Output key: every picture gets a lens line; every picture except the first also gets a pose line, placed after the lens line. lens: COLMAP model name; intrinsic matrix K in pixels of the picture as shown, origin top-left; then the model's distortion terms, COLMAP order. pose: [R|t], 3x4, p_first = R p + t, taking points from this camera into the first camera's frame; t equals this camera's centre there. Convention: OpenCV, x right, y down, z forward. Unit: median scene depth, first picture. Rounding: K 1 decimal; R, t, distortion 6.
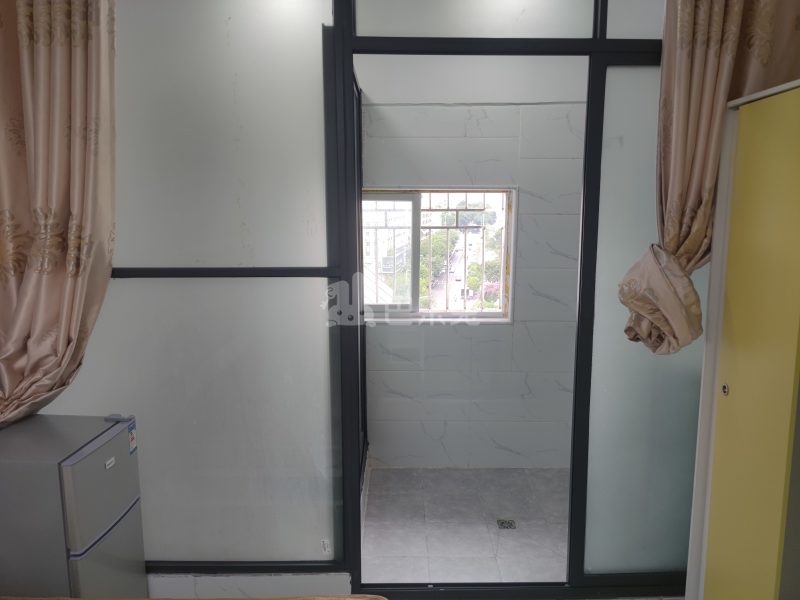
lens RADIAL K [[602.0, 0, 412.1], [0, 602.0, 301.7], [0, 0, 1]] dist [0.051850, -0.095276]
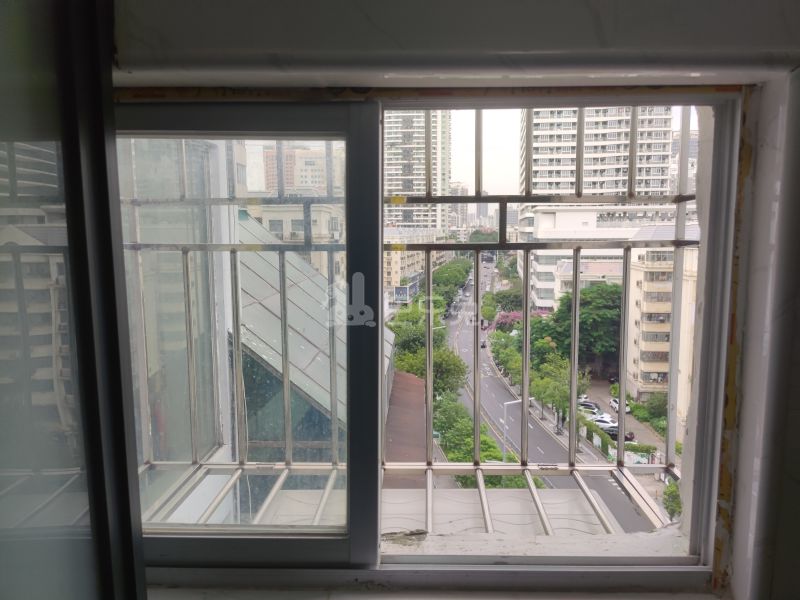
lens RADIAL K [[611.5, 0, 402.9], [0, 611.5, 299.2], [0, 0, 1]] dist [0.036678, -0.056400]
pose [[0.999322, -0.001468, -0.036795, 0.032971], [-0.000494, 0.998580, -0.053279, -0.083755], [0.036821, 0.053261, 0.997902, 0.732396]]
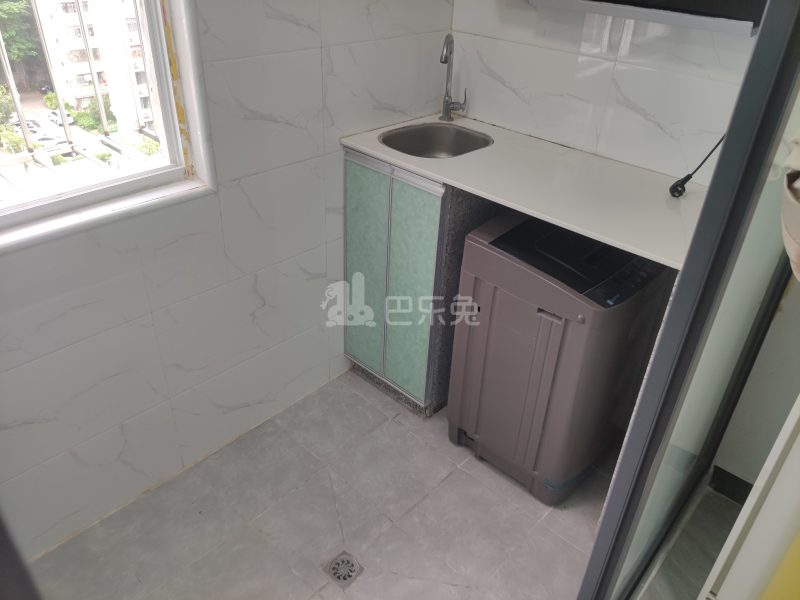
lens RADIAL K [[611.5, 0, 402.9], [0, 611.5, 299.2], [0, 0, 1]] dist [0.036678, -0.056400]
pose [[0.690104, -0.371567, 0.621043, -0.056031], [0.083140, 0.893160, 0.441988, -0.084044], [-0.718919, -0.253384, 0.647265, 0.562499]]
